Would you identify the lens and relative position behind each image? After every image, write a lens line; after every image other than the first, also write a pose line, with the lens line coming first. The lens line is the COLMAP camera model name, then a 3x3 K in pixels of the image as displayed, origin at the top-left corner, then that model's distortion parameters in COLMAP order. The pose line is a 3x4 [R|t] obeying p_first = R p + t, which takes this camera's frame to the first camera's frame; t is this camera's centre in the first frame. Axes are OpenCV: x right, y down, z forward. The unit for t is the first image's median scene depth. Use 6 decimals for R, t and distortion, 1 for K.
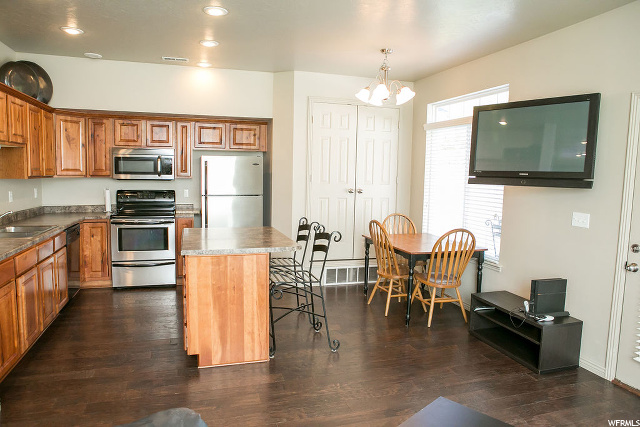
lens RADIAL K [[436.5, 0, 320.0], [0, 436.5, 213.5], [0, 0, 1]] dist [-0.111567, 0.079291]
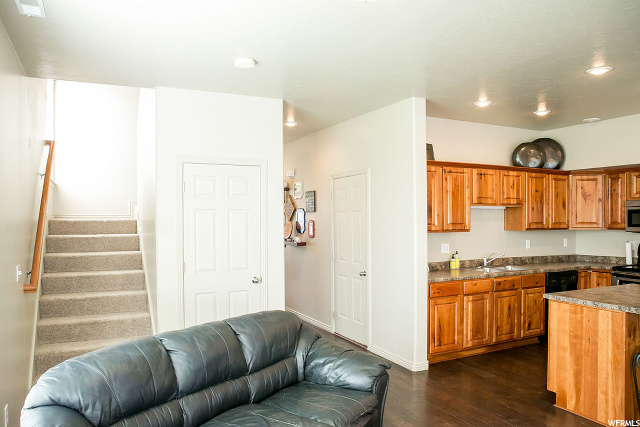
lens RADIAL K [[457.5, 0, 302.6], [0, 457.5, 224.6], [0, 0, 1]] dist [-0.109412, 0.071762]
pose [[0.128141, -0.008819, -0.991717, 0.460387], [-0.087488, 0.995962, -0.020161, -0.010277], [0.987890, 0.089347, 0.126851, 0.117938]]
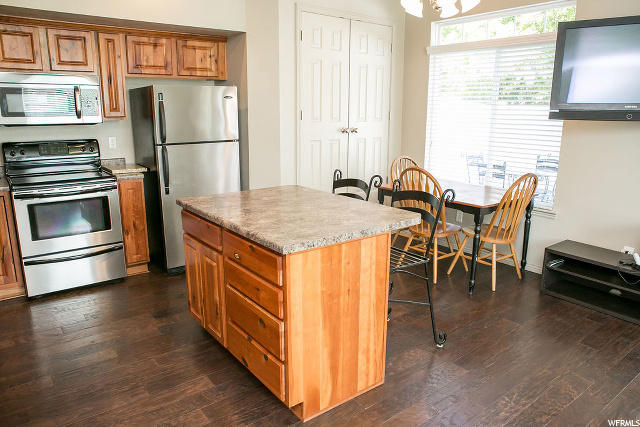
lens RADIAL K [[449.3, 0, 320.0], [0, 449.3, 213.5], [0, 0, 1]] dist [-0.113470, 0.085032]
pose [[0.940138, -0.092935, 0.327879, -0.277124], [0.047654, 0.988496, 0.143541, -0.023179], [-0.337447, -0.119324, 0.933751, 0.260006]]
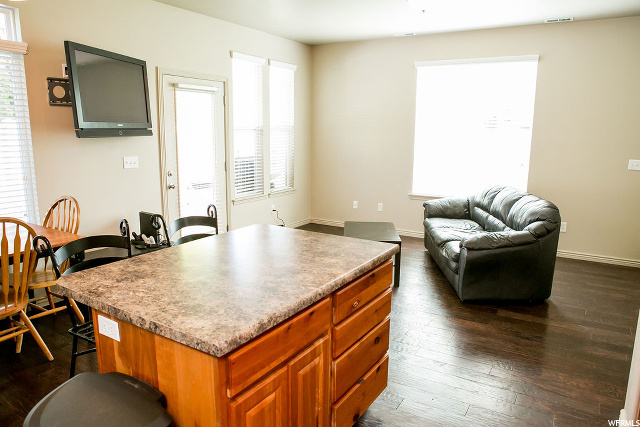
lens RADIAL K [[449.3, 0, 320.0], [0, 449.3, 213.5], [0, 0, 1]] dist [-0.113470, 0.085032]
pose [[-0.654981, -0.165489, 0.737301, -0.459005], [0.049838, 0.964139, 0.260677, -0.093878], [-0.754000, 0.207483, -0.623245, 0.917896]]
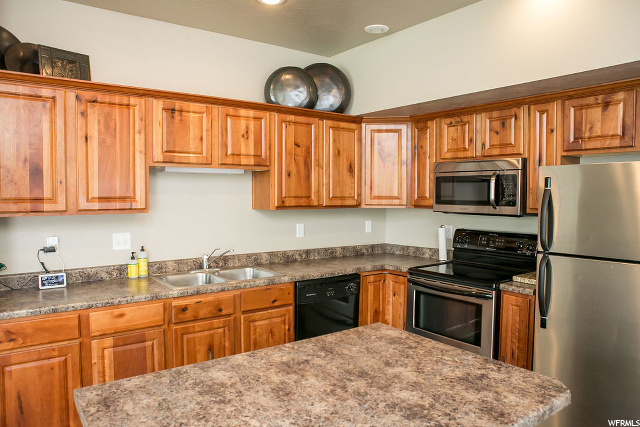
lens RADIAL K [[449.3, 0, 320.0], [0, 449.3, 213.5], [0, 0, 1]] dist [-0.113470, 0.085032]
pose [[0.329413, 0.023832, -0.943885, 0.095217], [-0.084870, 0.996382, -0.004462, -0.062444], [0.940364, 0.081577, 0.330244, 0.638380]]
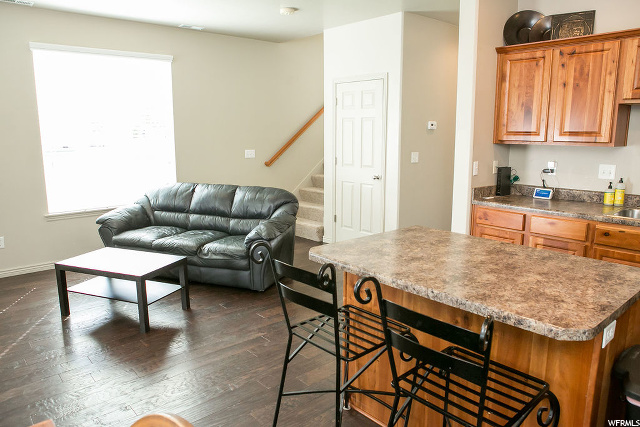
lens RADIAL K [[460.5, 0, 320.0], [0, 460.5, 213.5], [0, 0, 1]] dist [-0.118046, 0.092840]
pose [[-0.911759, 0.053250, -0.407259, 0.131676], [-0.057864, 0.965017, 0.255723, -0.092361], [0.406629, 0.256724, -0.876782, 1.019387]]
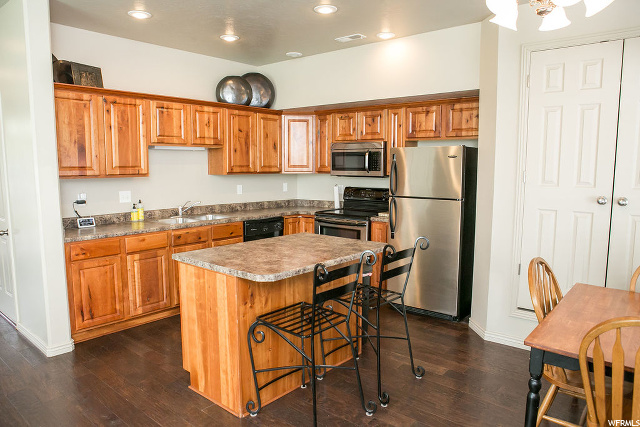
lens RADIAL K [[436.5, 0, 320.0], [0, 436.5, 213.5], [0, 0, 1]] dist [-0.111567, 0.079291]
pose [[0.536397, 0.075054, -0.840622, 0.361335], [-0.071297, 0.996507, 0.043478, -0.036367], [0.840949, 0.036612, 0.539875, 0.456829]]
